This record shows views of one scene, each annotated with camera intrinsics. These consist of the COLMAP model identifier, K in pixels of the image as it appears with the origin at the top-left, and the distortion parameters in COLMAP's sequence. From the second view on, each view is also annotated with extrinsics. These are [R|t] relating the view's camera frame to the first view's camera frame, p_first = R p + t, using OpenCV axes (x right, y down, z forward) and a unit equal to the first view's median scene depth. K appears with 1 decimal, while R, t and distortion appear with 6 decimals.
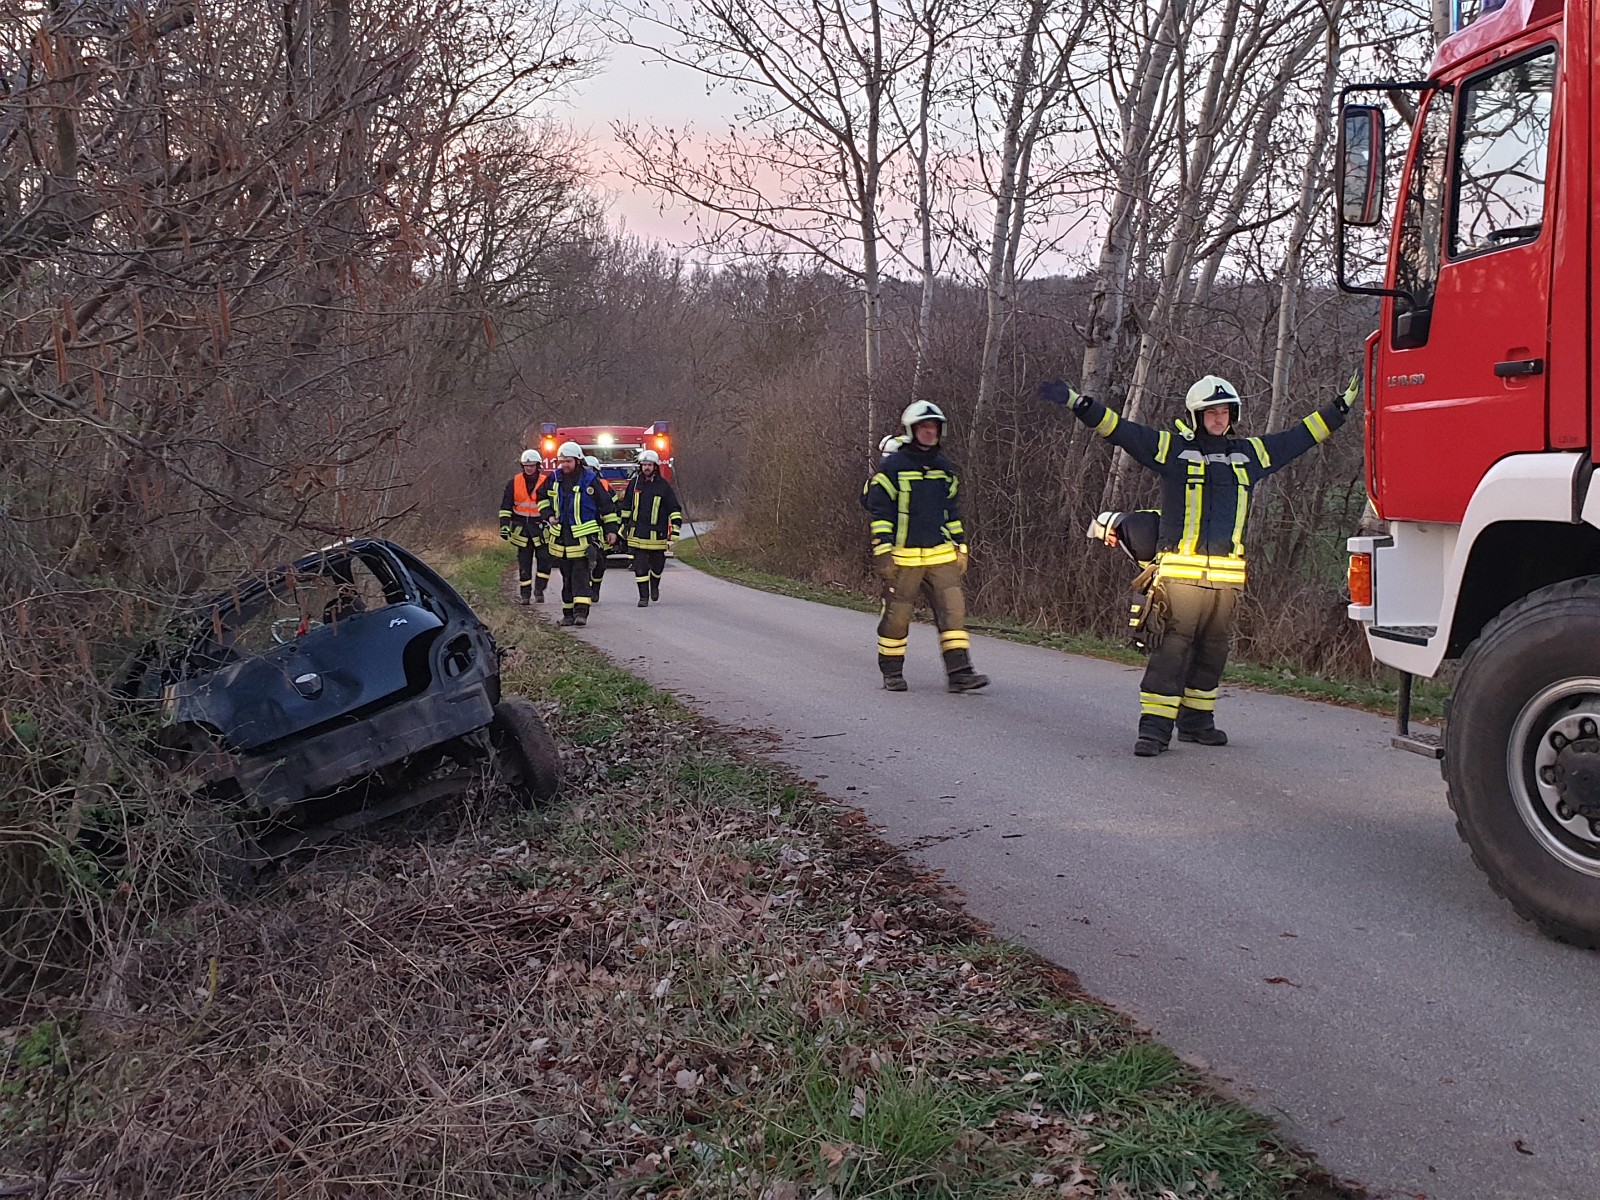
lens RADIAL K [[1386.0, 0, 800.0], [0, 1386.0, 600.0], [0, 0, 1]] dist [0.112985, -0.217845]
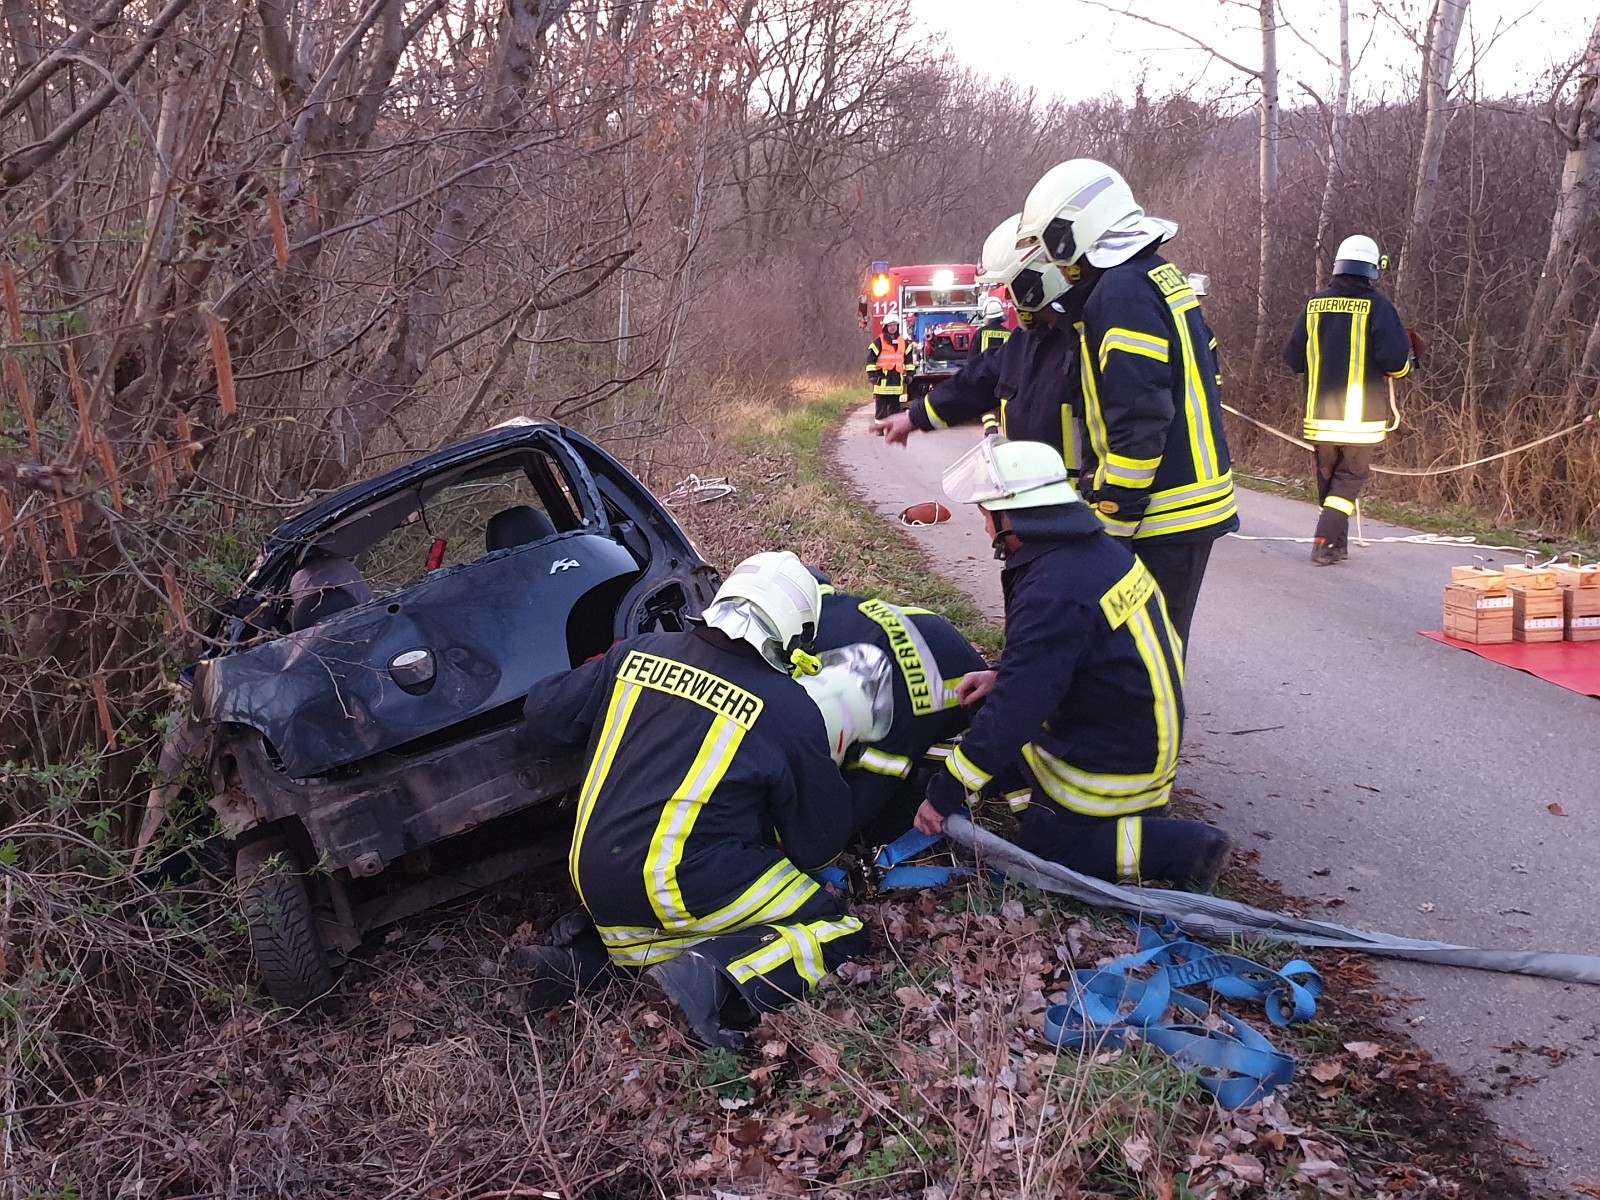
lens RADIAL K [[1386.0, 0, 800.0], [0, 1386.0, 600.0], [0, 0, 1]] dist [0.112985, -0.217845]
pose [[0.970990, 0.046113, -0.234632, -0.040544], [-0.020517, 0.993678, 0.110381, -0.034155], [0.238239, -0.102365, 0.965797, 0.393202]]
